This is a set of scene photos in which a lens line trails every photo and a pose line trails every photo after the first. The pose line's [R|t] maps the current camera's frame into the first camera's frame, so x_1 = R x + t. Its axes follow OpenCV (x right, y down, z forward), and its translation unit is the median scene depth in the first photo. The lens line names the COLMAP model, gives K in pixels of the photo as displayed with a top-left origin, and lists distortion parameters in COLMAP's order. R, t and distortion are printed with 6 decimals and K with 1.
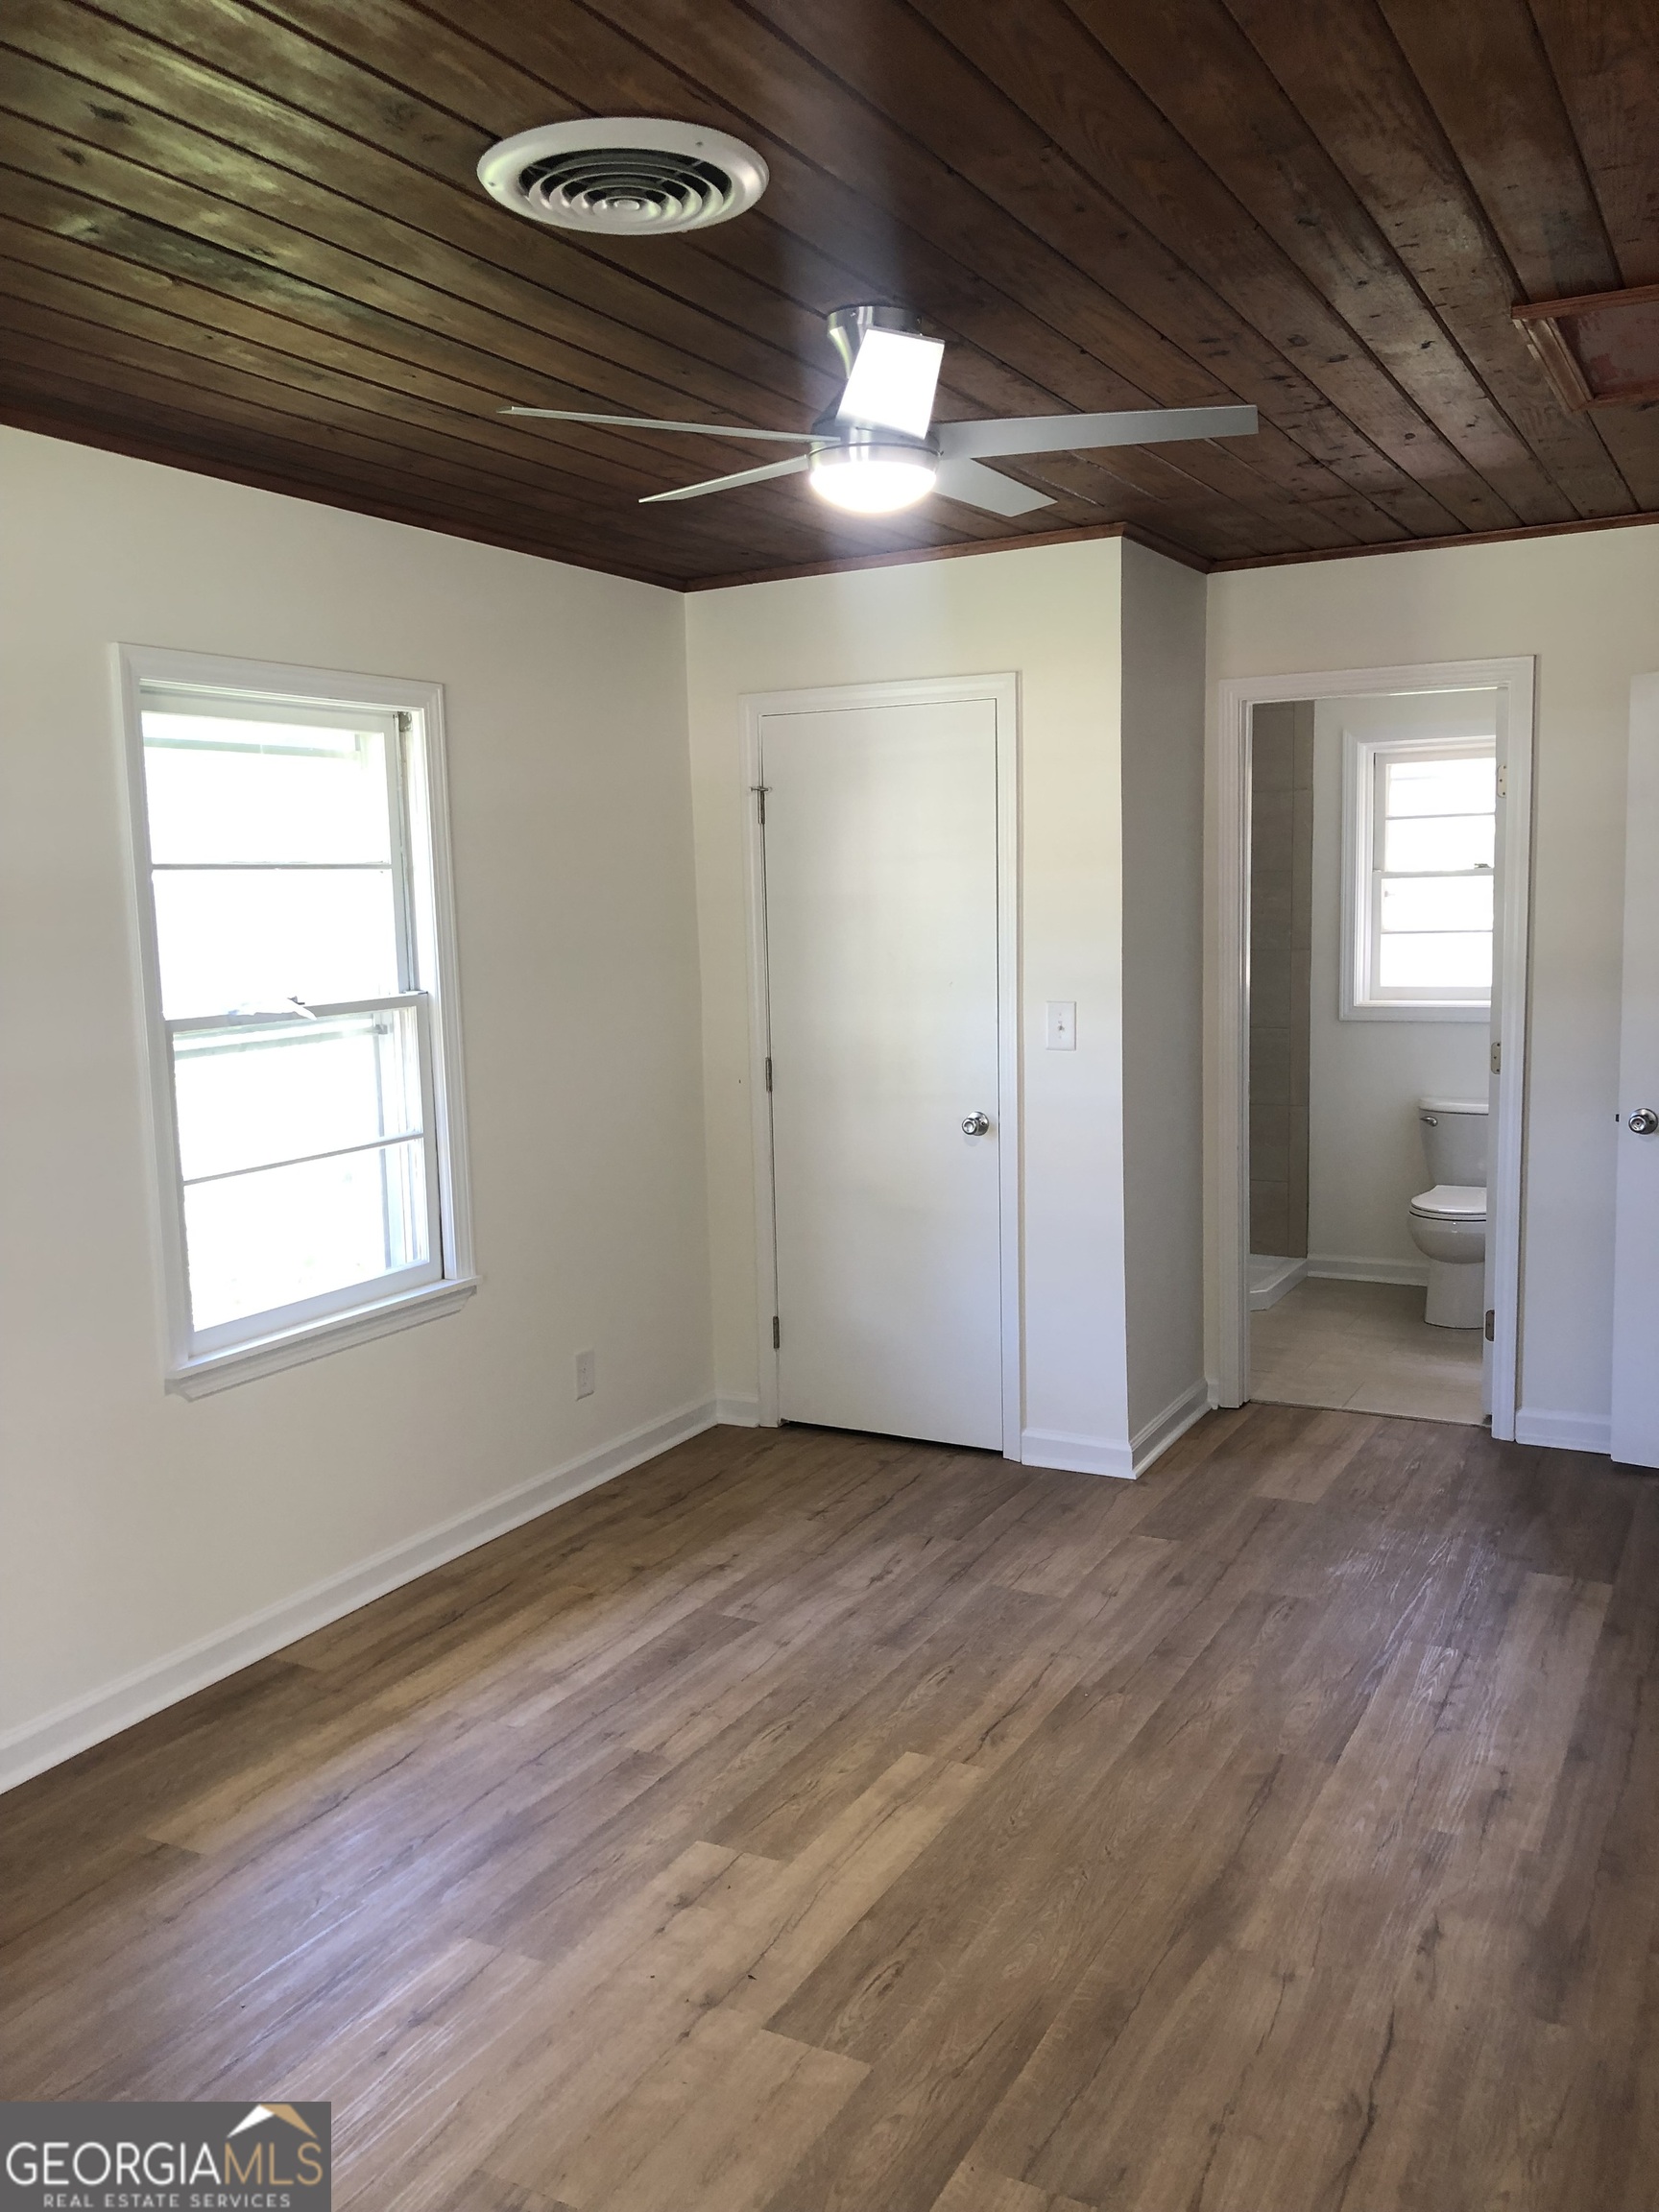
lens RADIAL K [[1822.8, 0, 834.4], [0, 1822.8, 1102.7], [0, 0, 1]] dist [0.008373, 0.006872]
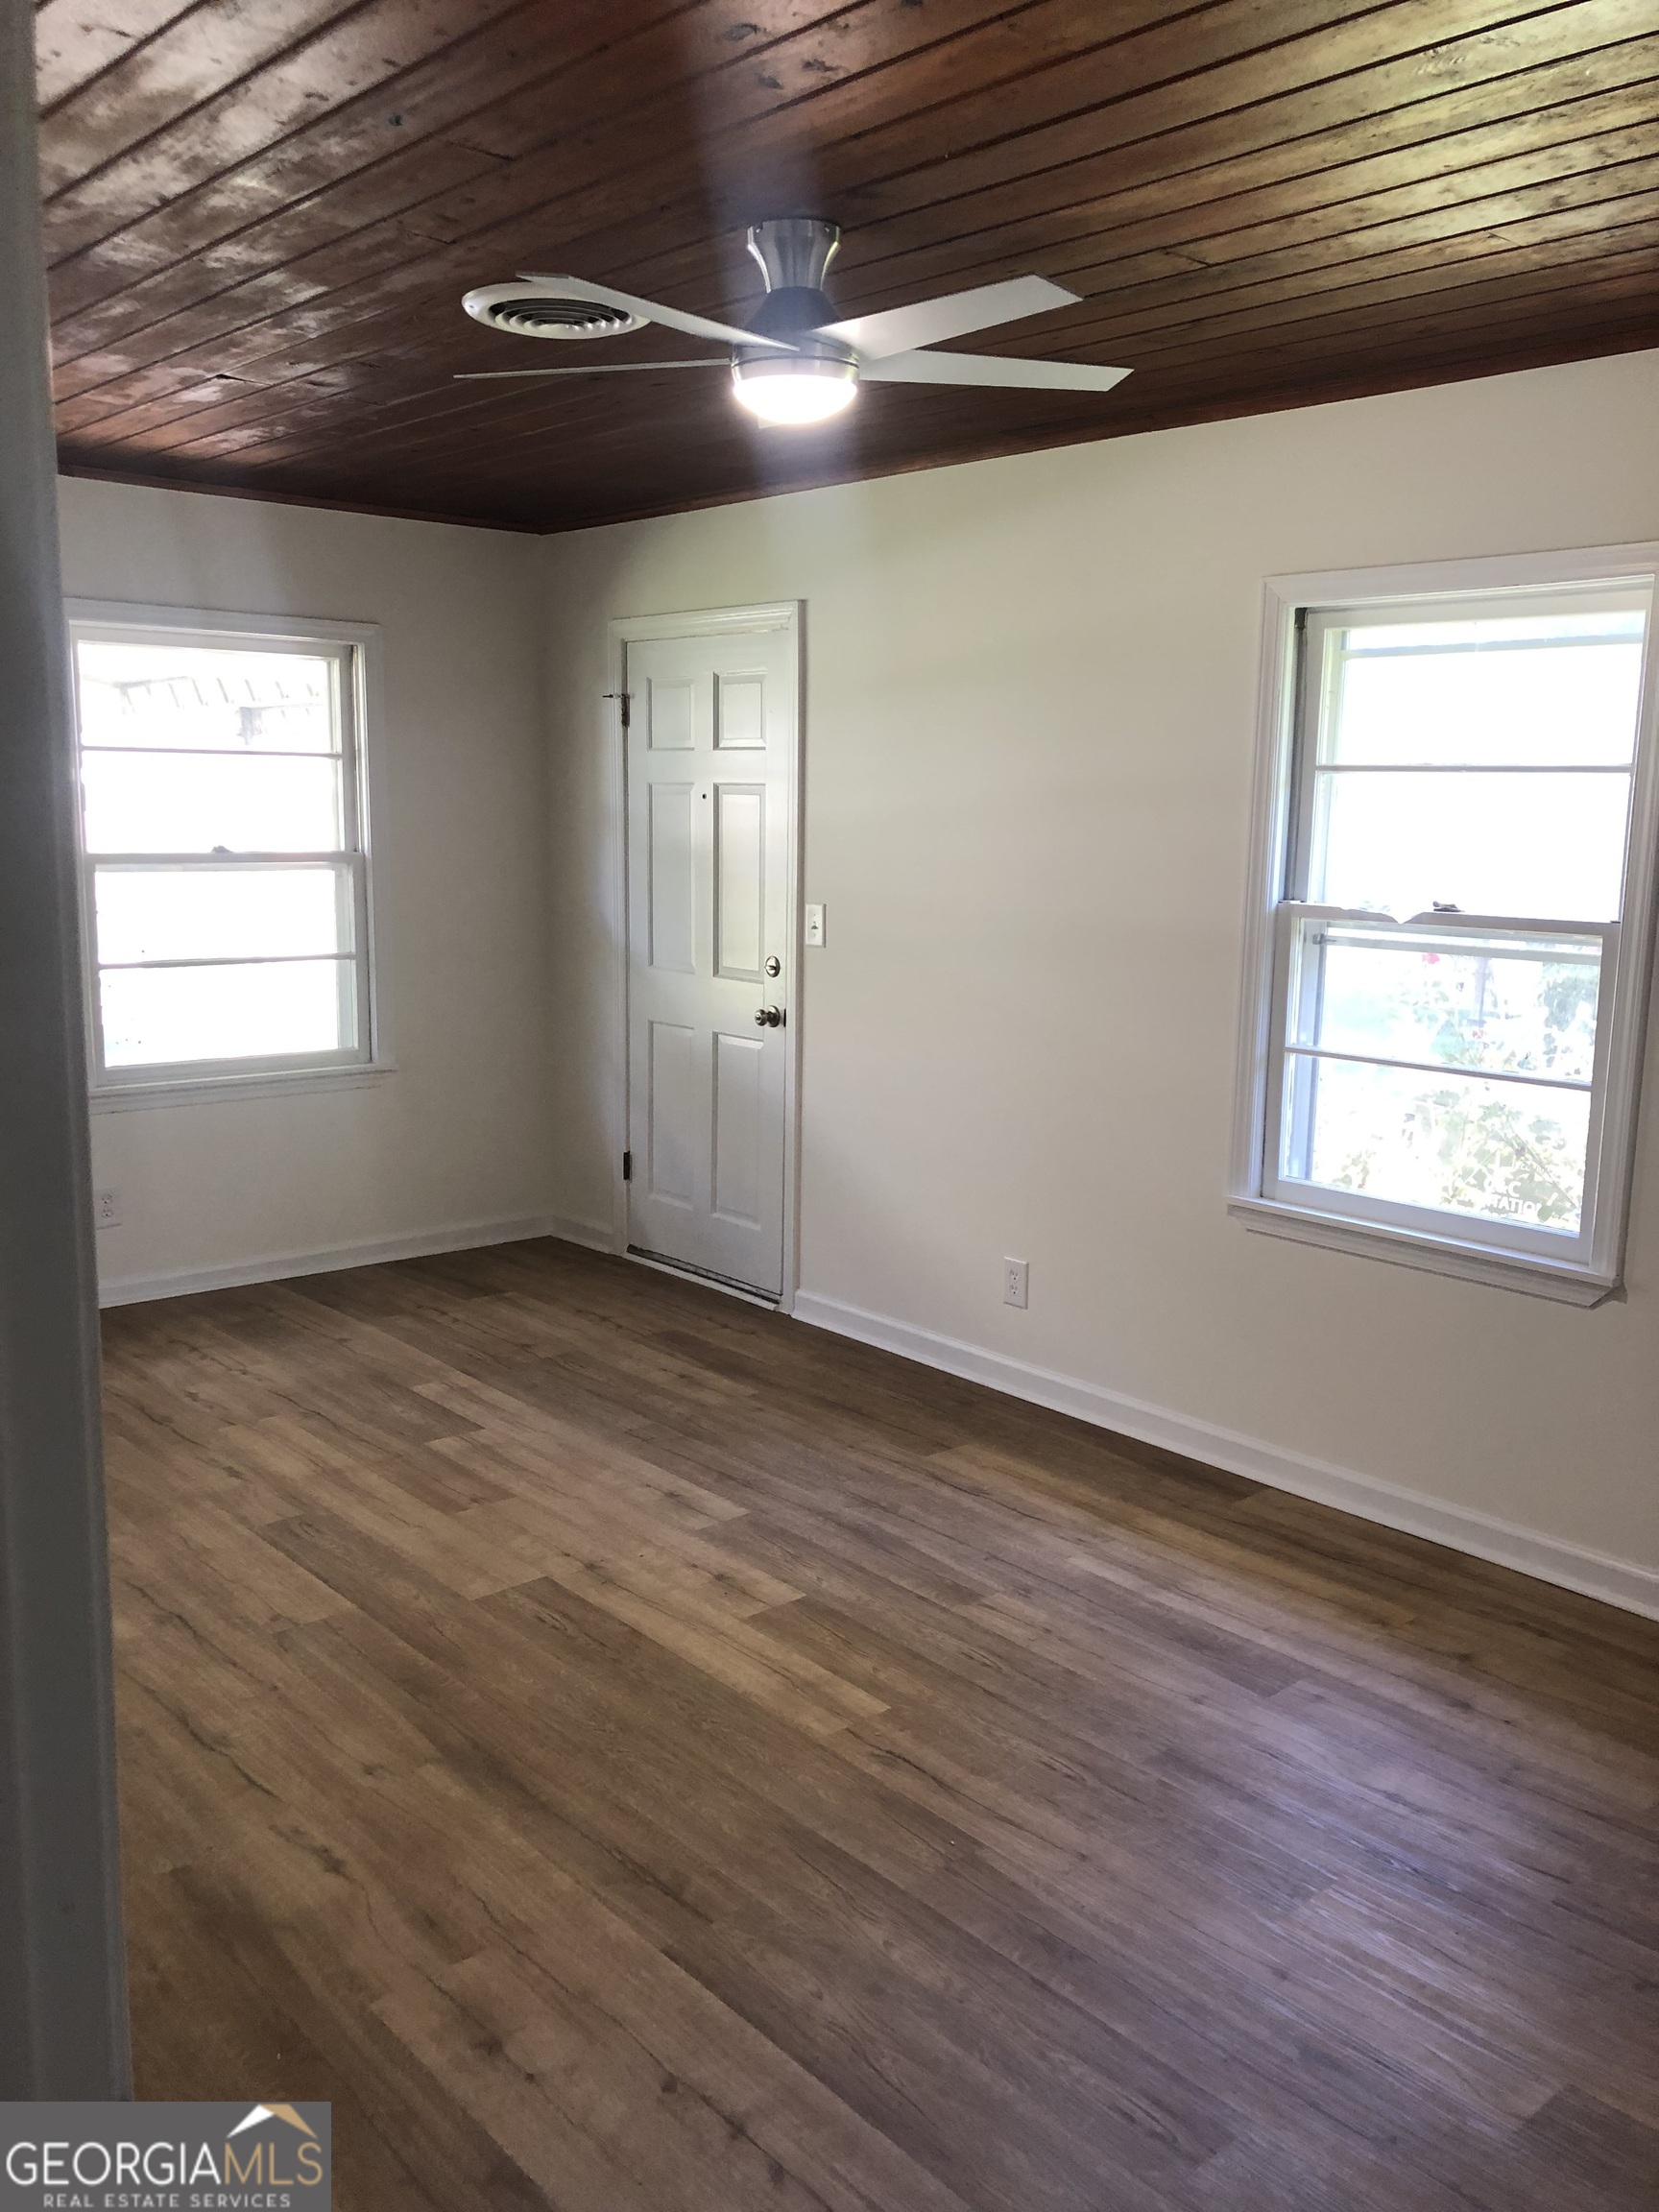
lens RADIAL K [[1822.8, 0, 834.4], [0, 1822.8, 1102.7], [0, 0, 1]] dist [0.008373, 0.006872]
pose [[-0.344477, 0.176965, -0.921965, 0.861405], [-0.123312, 0.965035, 0.231306, -0.164676], [0.930661, 0.193369, -0.310610, 1.189001]]
